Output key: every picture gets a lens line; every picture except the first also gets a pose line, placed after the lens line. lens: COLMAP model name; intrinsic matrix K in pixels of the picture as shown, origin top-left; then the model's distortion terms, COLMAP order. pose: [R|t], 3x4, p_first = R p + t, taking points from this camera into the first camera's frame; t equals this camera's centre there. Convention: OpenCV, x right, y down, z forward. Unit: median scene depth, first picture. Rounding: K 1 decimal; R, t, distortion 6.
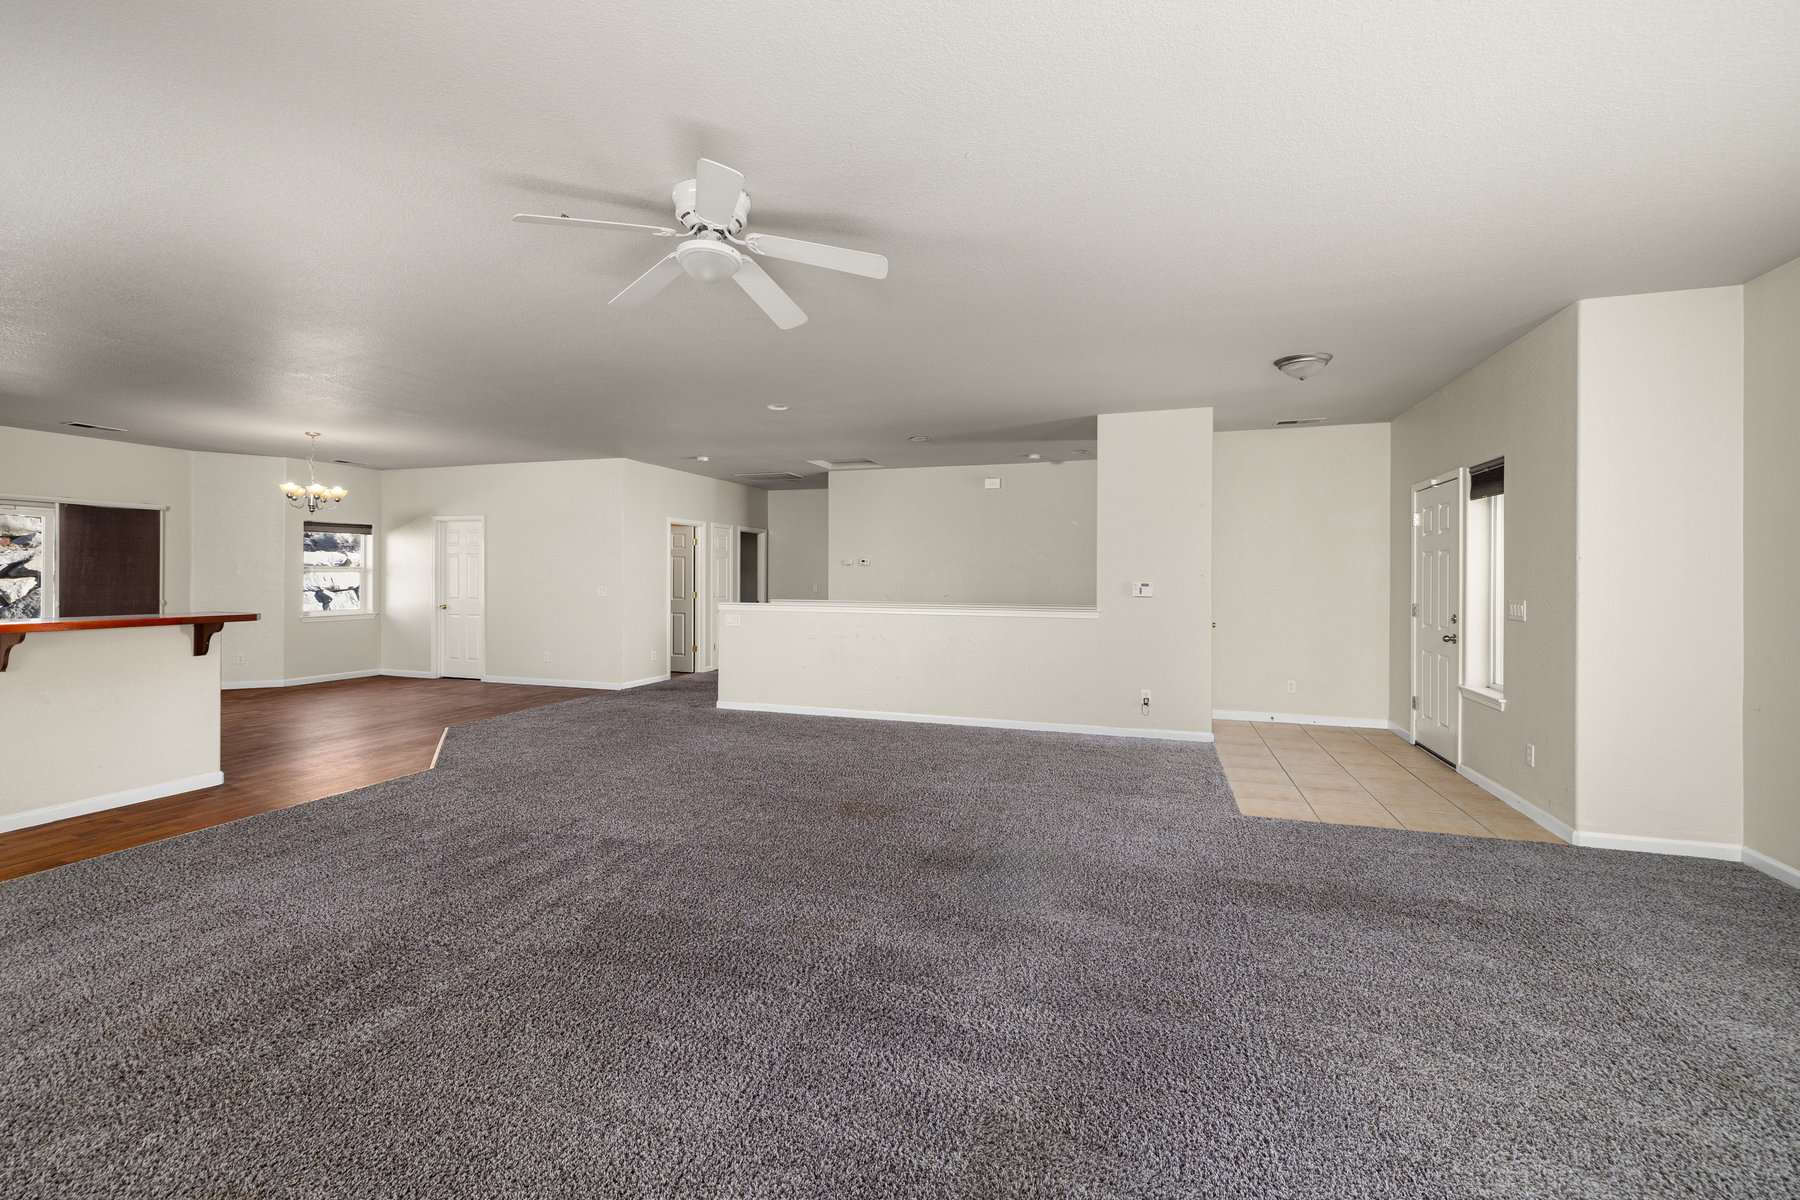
lens RADIAL K [[765.1, 0, 878.0], [0, 765.1, 576.9], [0, 0, 1]] dist [-0.000644, 0.000031]
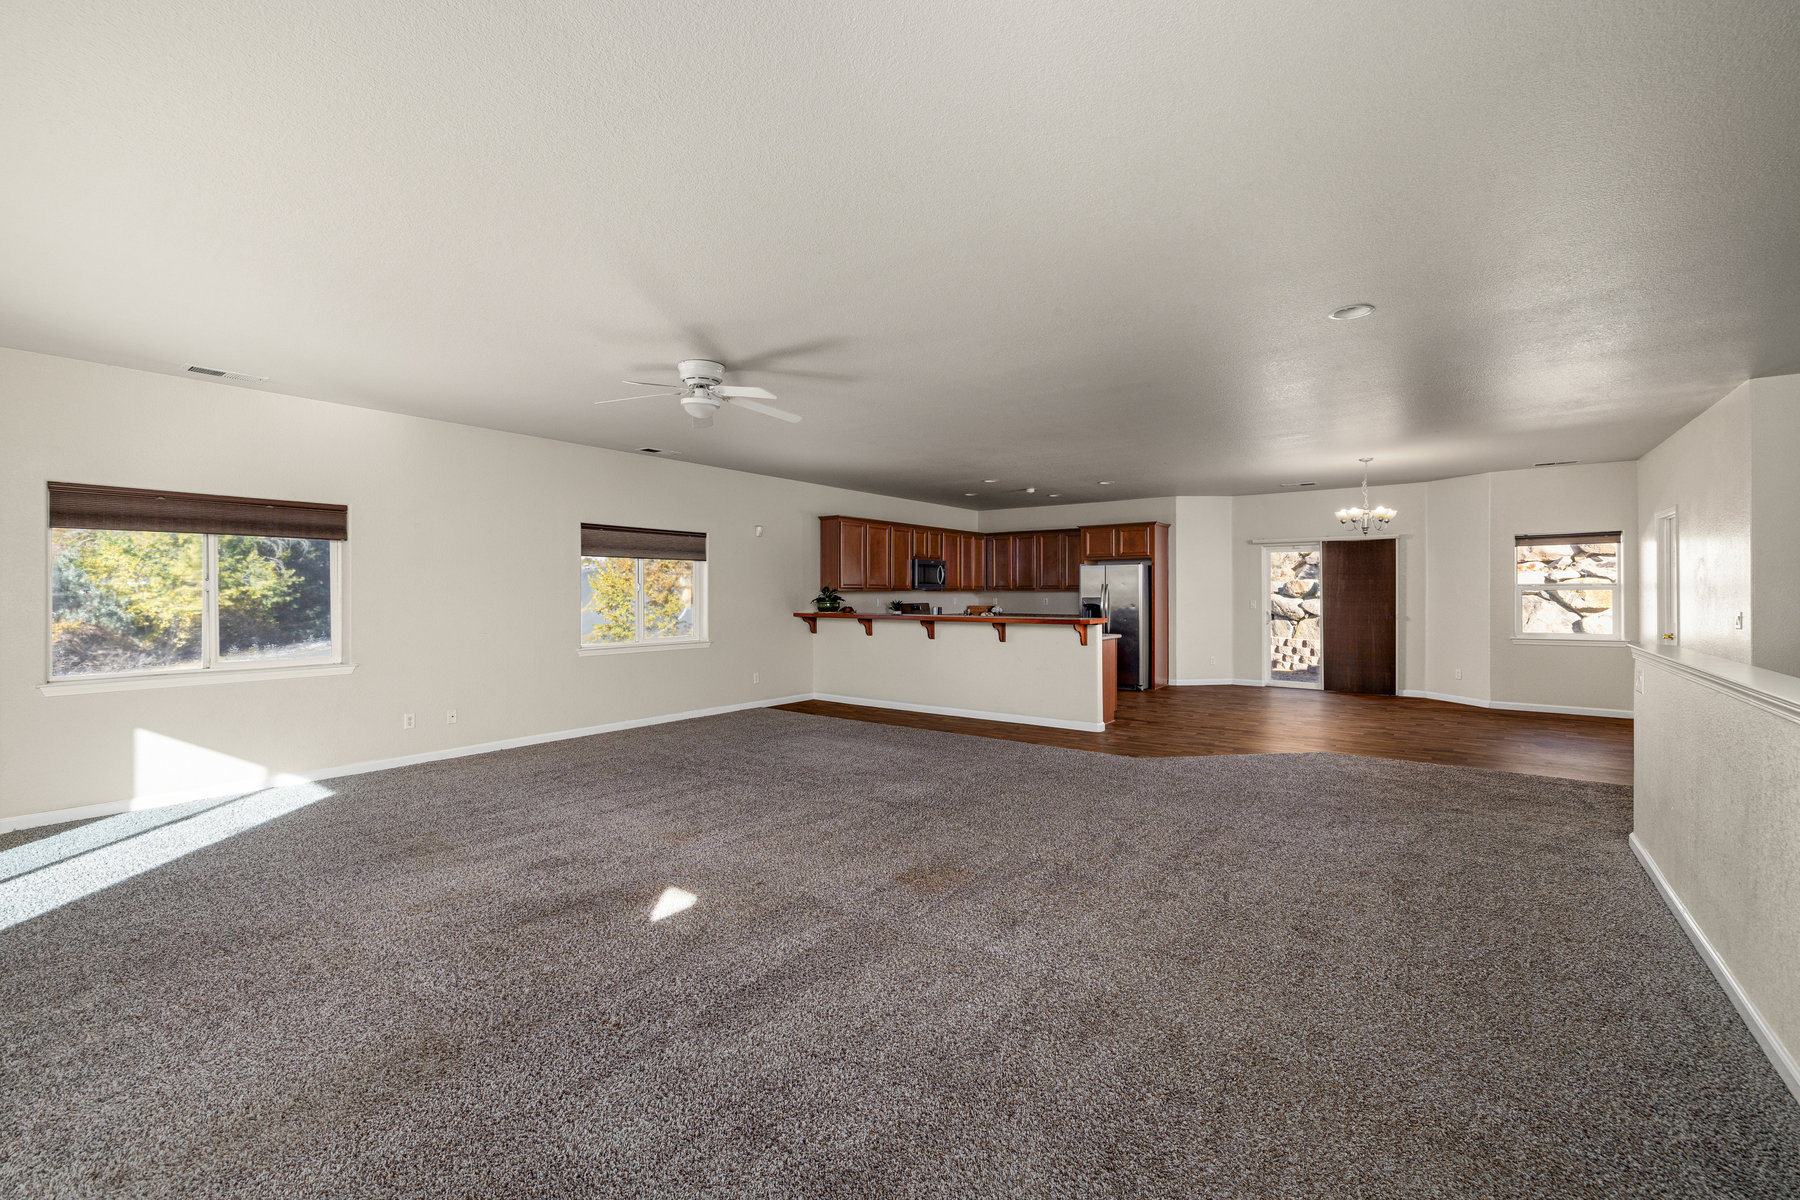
lens RADIAL K [[755.0, 0, 883.9], [0, 755.0, 588.5], [0, 0, 1]] dist [-0.001404, -0.000145]
pose [[-0.307992, -0.009549, -0.951341, 0.338831], [-0.000287, 0.999951, -0.009944, 0.001166], [0.951389, -0.002790, -0.307979, 0.505030]]
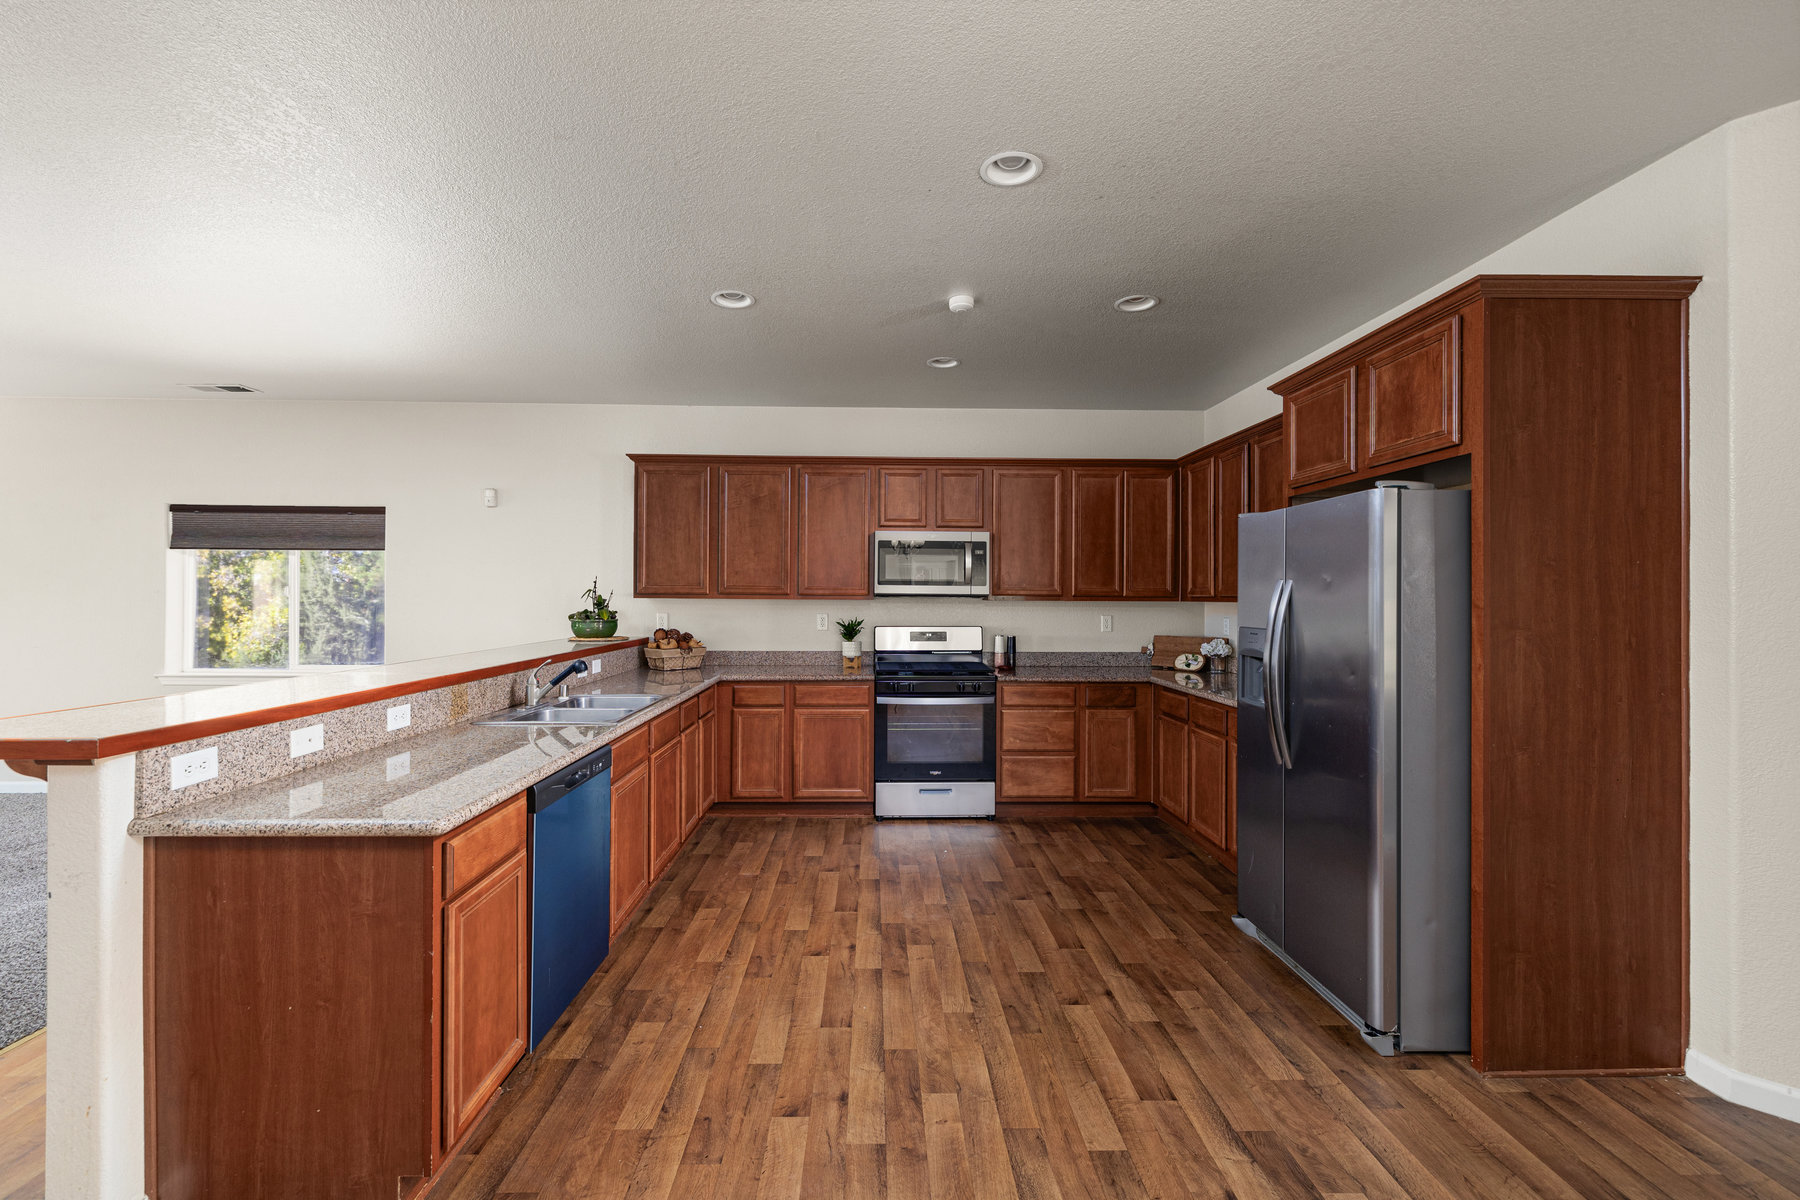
lens RADIAL K [[722.8, 0, 898.1], [0, 722.8, 539.9], [0, 0, 1]] dist [-0.001256, 0.000029]
pose [[-0.933231, -0.034481, -0.357619, -0.523644], [-0.004461, 0.996419, -0.084430, -0.004946], [0.359250, -0.077198, -0.930043, 0.638707]]
